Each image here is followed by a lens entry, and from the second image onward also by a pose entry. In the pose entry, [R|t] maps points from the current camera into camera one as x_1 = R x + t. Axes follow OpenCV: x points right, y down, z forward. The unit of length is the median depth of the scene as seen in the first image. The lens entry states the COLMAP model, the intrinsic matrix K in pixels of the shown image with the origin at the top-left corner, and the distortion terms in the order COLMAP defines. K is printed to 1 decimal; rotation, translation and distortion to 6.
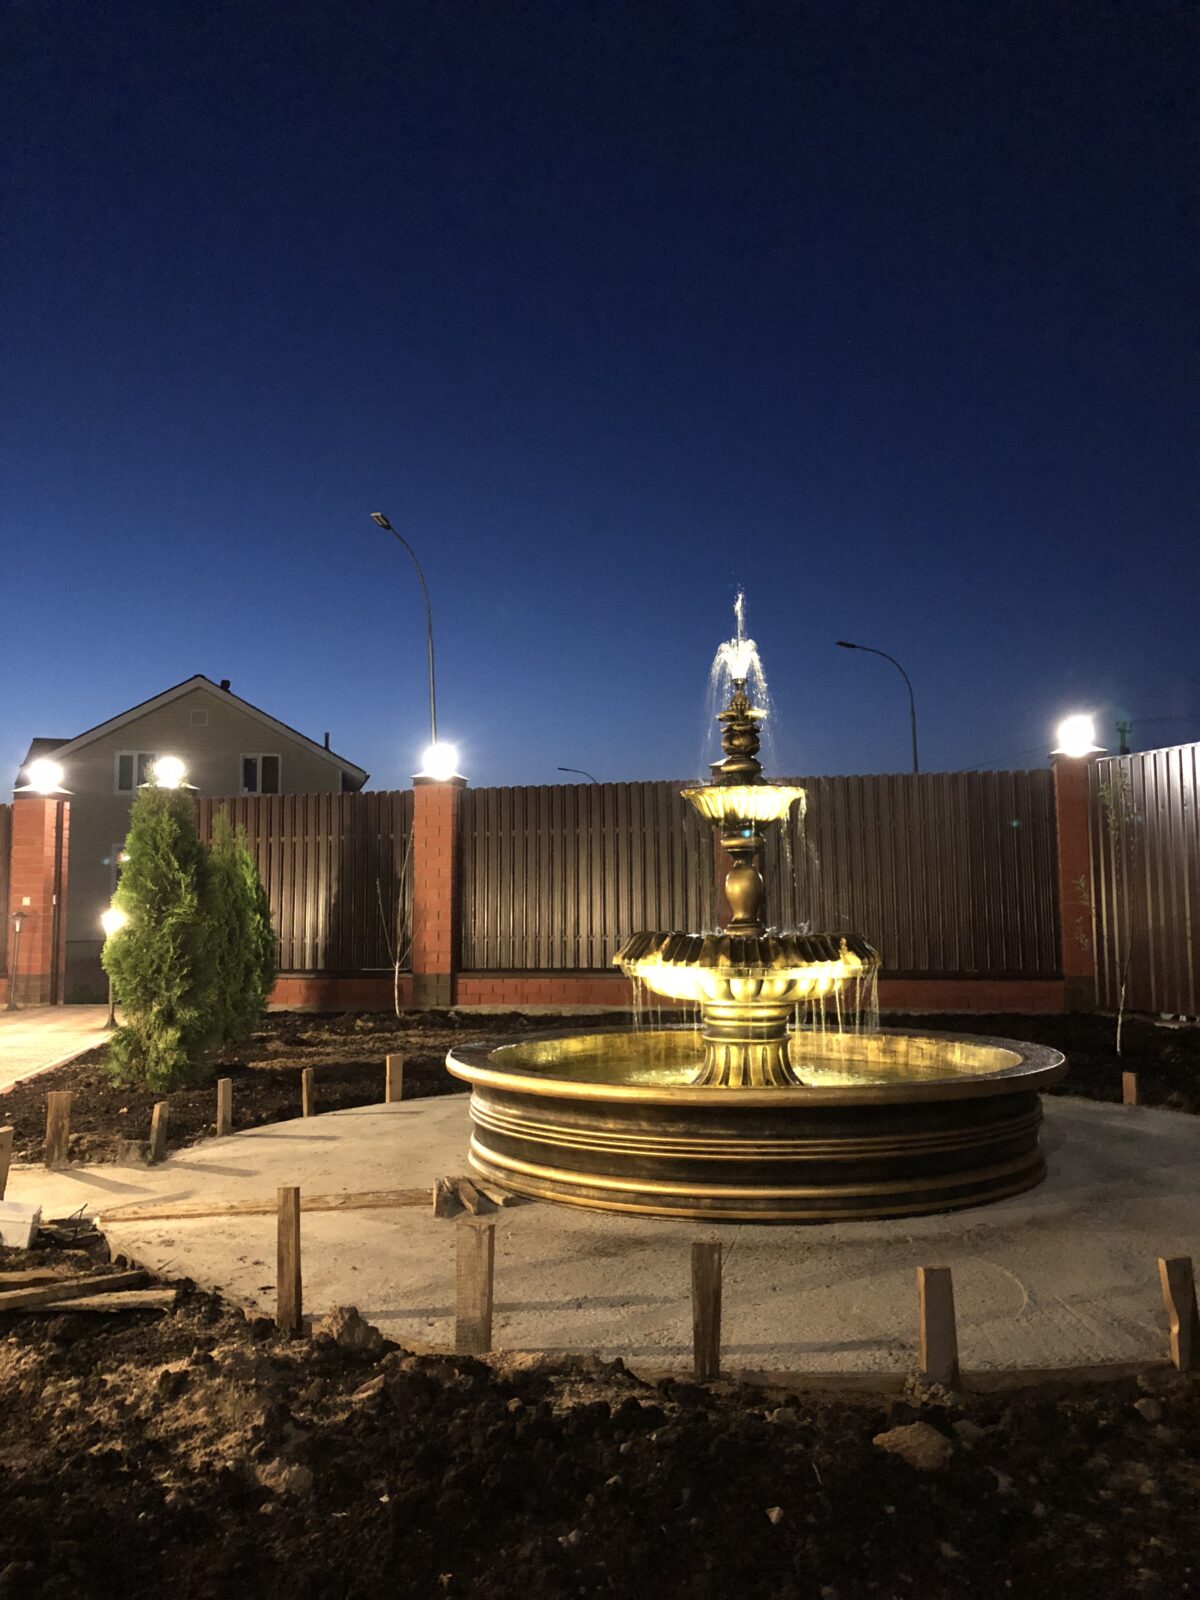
lens RADIAL K [[1288.8, 0, 597.7], [0, 1288.8, 793.1], [0, 0, 1]] dist [0.048074, -0.052455]
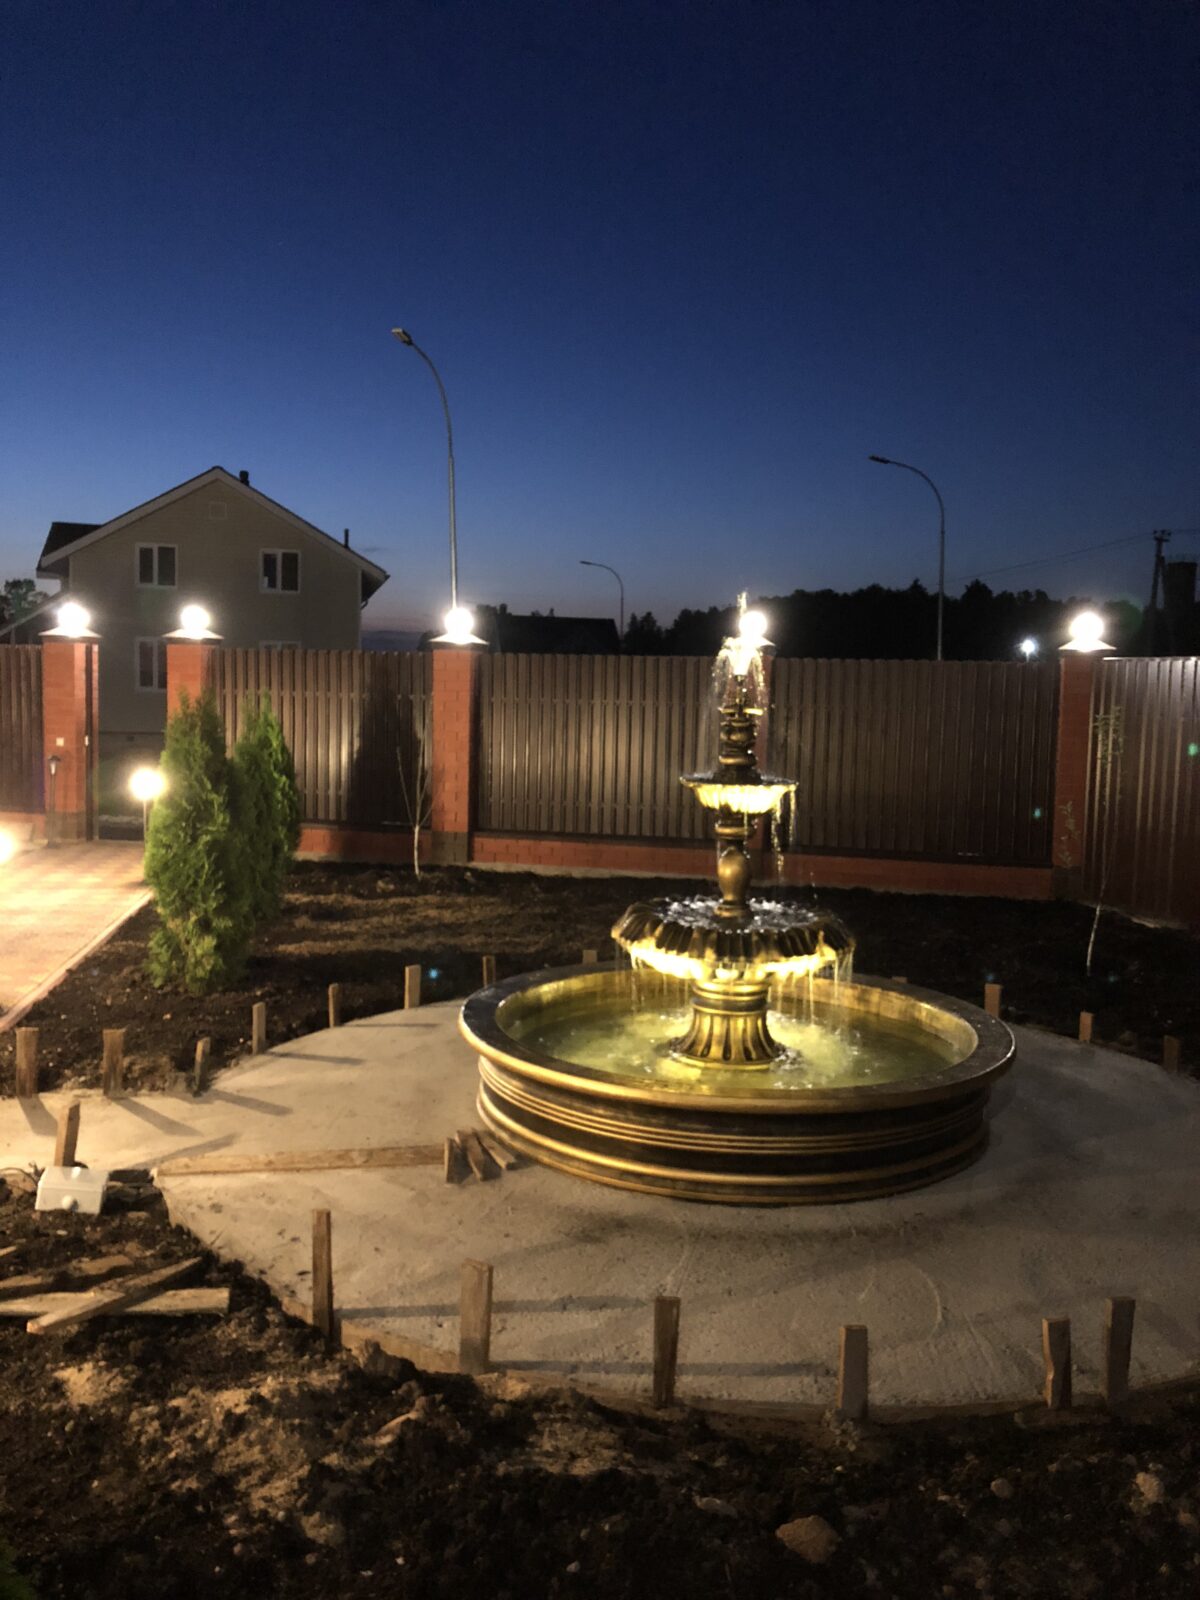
lens RADIAL K [[1288.8, 0, 598.1], [0, 1288.8, 795.9], [0, 0, 1]] dist [0.048074, -0.052455]
pose [[0.999393, 0.032642, -0.012129, 0.010386], [-0.030213, 0.985986, 0.164072, -0.175080], [0.017315, -0.163606, 0.986374, -0.066149]]
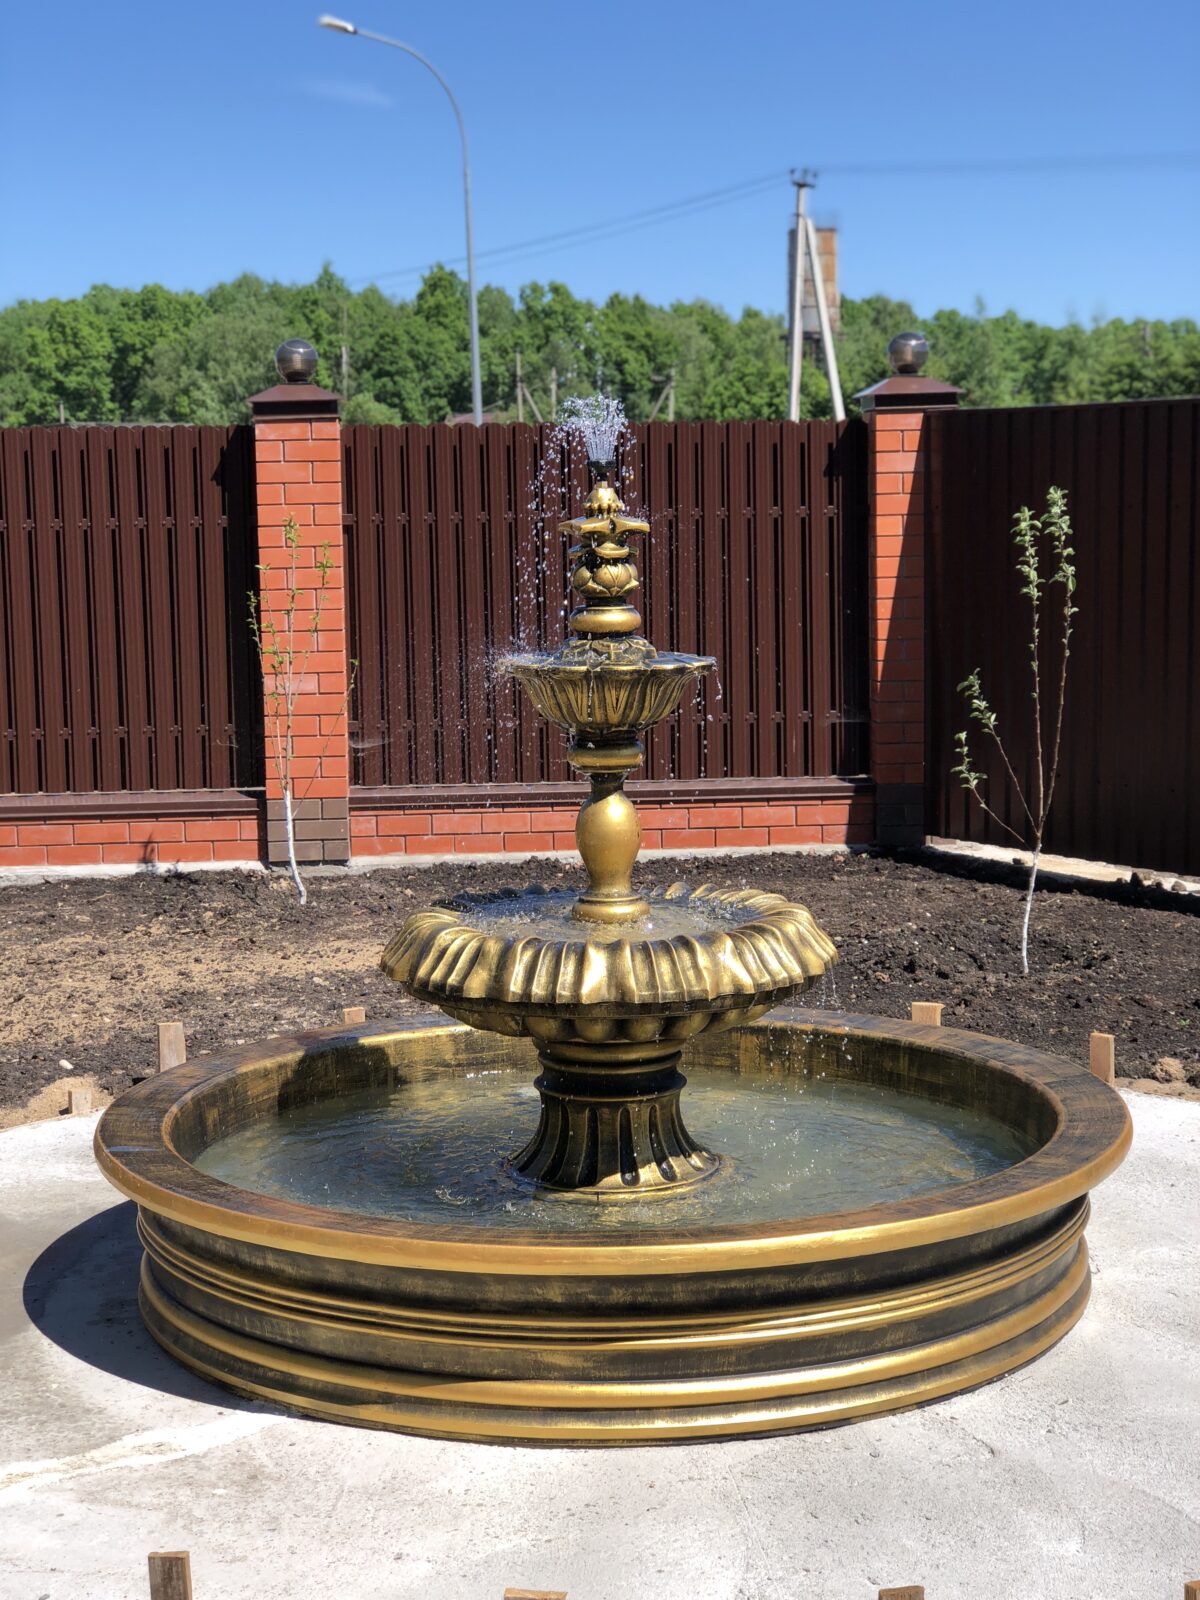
lens RADIAL K [[2572.0, 0, 611.9], [0, 2572.0, 808.0], [0, 0, 1]] dist [0.046082, 0.000000]
pose [[0.948998, -0.044581, 0.312114, -0.258017], [-0.018931, 0.980109, 0.197556, -0.173853], [-0.314713, -0.193389, 0.929278, -0.064204]]
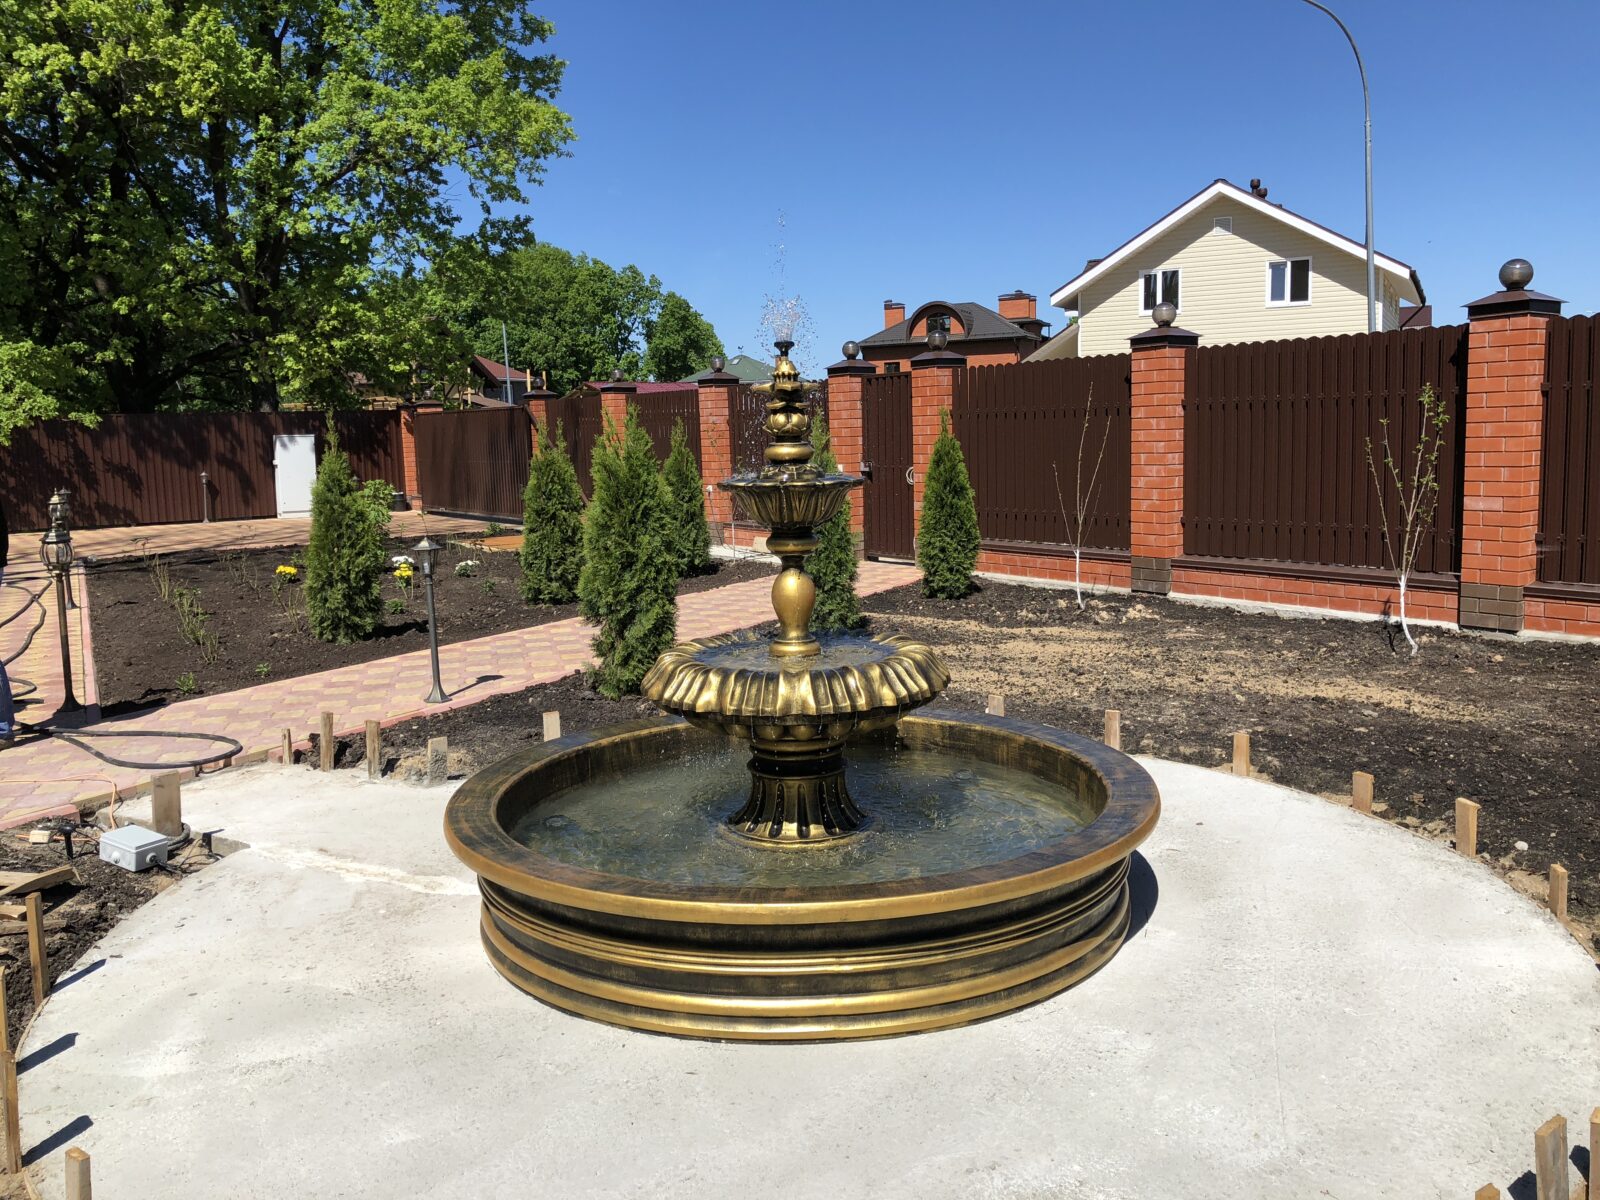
lens RADIAL K [[1288.8, 0, 791.5], [0, 1288.8, 582.6], [0, 0, 1]] dist [0.048074, -0.052455]
pose [[0.750949, 0.063553, -0.657295, 0.724321], [0.080693, 0.979068, 0.186856, -0.098121], [0.655411, -0.193359, 0.730102, 0.418157]]
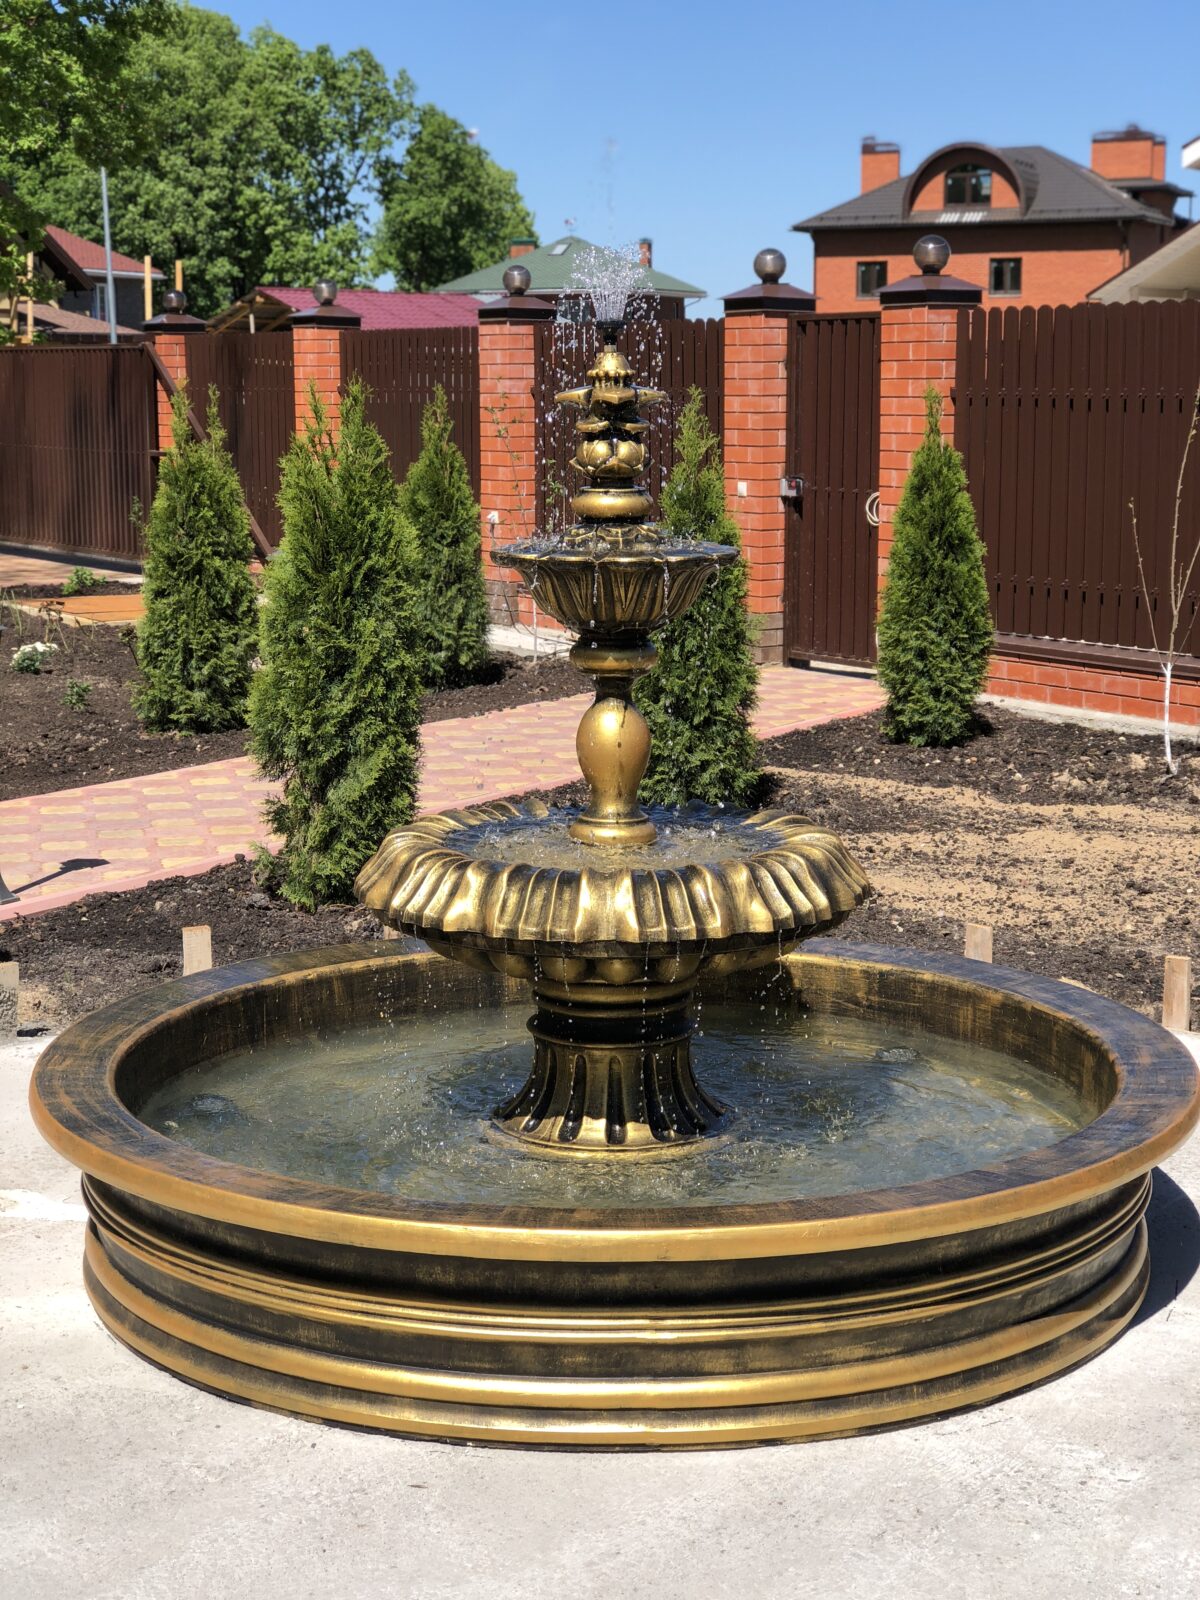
lens RADIAL K [[2572.0, 0, 614.1], [0, 2572.0, 789.8], [0, 0, 1]] dist [0.046082, 0.000000]
pose [[0.737133, 0.112573, -0.666305, 0.859041], [0.052025, 0.973645, 0.222054, -0.142675], [0.673742, -0.198348, 0.711850, 0.300006]]
